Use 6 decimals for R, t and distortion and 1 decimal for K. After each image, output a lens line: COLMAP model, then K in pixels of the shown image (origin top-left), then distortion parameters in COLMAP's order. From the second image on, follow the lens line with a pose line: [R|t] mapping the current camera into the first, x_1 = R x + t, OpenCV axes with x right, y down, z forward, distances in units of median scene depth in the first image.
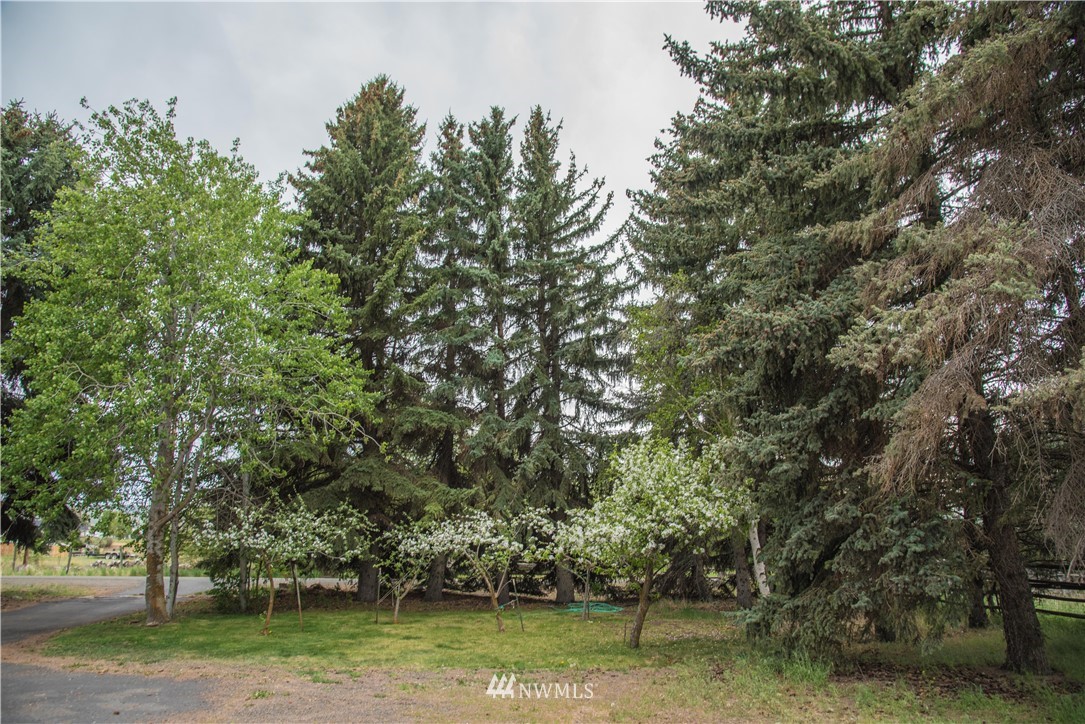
lens RADIAL K [[757.5, 0, 543.3], [0, 757.5, 380.9], [0, 0, 1]] dist [-0.051364, 0.003203]
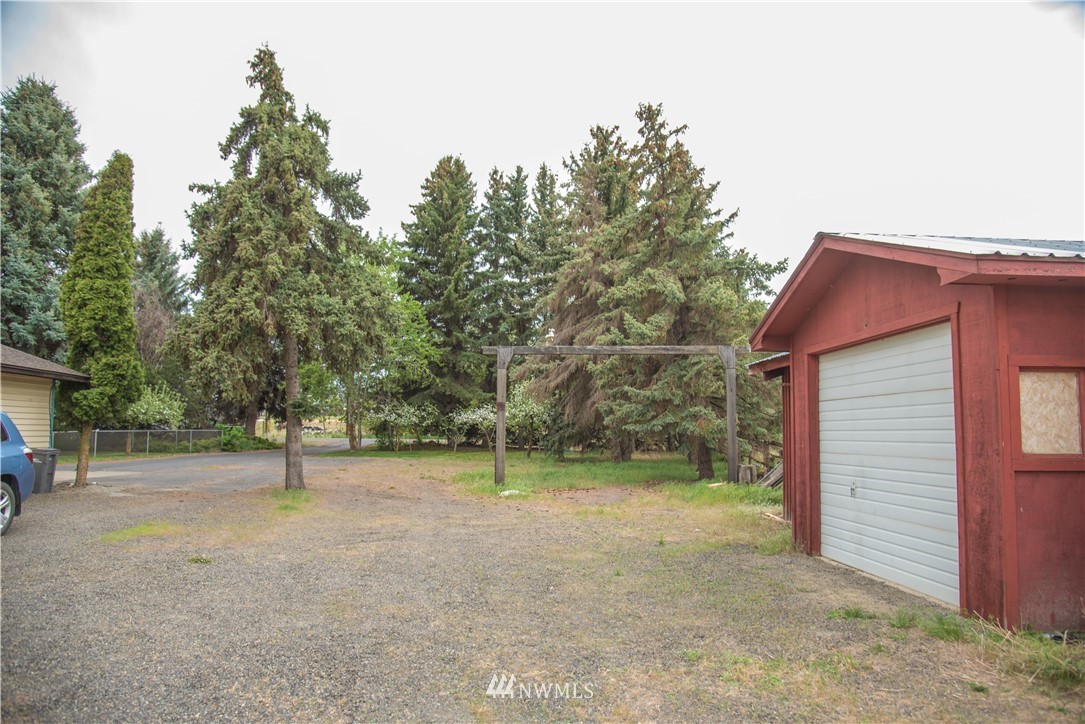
lens RADIAL K [[757.5, 0, 543.3], [0, 757.5, 380.9], [0, 0, 1]] dist [-0.051364, 0.003203]
pose [[0.978828, -0.006026, -0.204597, 0.369074], [0.039072, 0.986687, 0.157865, -0.168083], [0.200922, -0.162517, 0.966032, -0.768393]]
